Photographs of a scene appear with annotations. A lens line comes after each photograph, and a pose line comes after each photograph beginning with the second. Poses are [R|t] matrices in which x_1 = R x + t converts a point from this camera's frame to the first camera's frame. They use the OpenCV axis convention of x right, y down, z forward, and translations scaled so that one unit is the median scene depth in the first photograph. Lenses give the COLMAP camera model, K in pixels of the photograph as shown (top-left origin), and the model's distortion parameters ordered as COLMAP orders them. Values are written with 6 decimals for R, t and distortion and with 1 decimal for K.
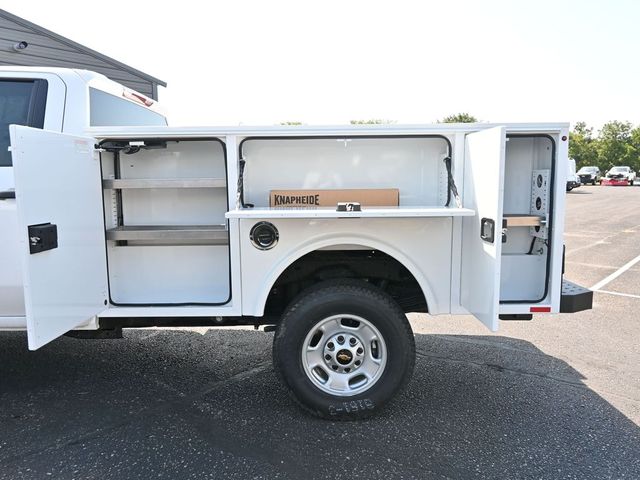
lens RADIAL K [[487.9, 0, 320.0], [0, 487.9, 240.0], [0, 0, 1]] dist [-0.005067, -0.000262]
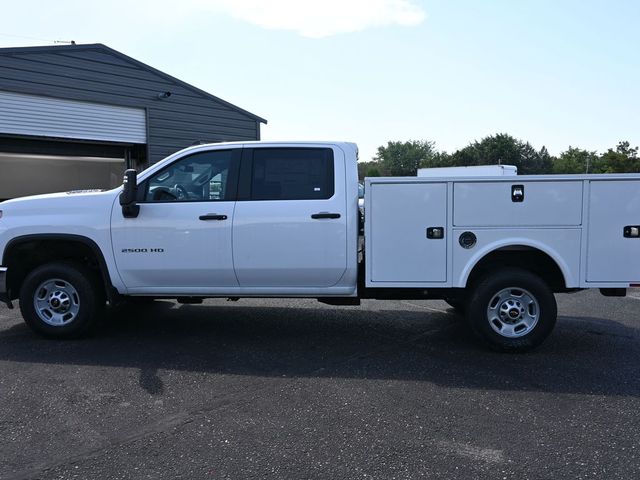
lens RADIAL K [[487.9, 0, 320.0], [0, 487.9, 240.0], [0, 0, 1]] dist [-0.005067, -0.000262]
pose [[0.997689, 0.002719, -0.067892, -0.487553], [-0.005514, 0.999143, -0.041018, 0.062292], [0.067722, 0.041298, 0.996849, -0.696427]]
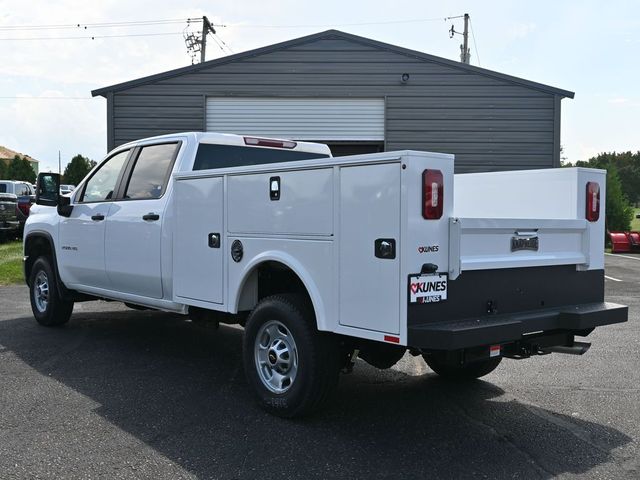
lens RADIAL K [[723.3, 0, 320.0], [0, 723.3, 240.0], [0, 0, 1]] dist [-0.004817, -0.001510]
pose [[0.641378, 0.032506, -0.766536, 1.414167], [-0.106779, 0.993160, -0.047229, 0.029795], [0.759758, 0.112142, 0.640462, -0.055354]]
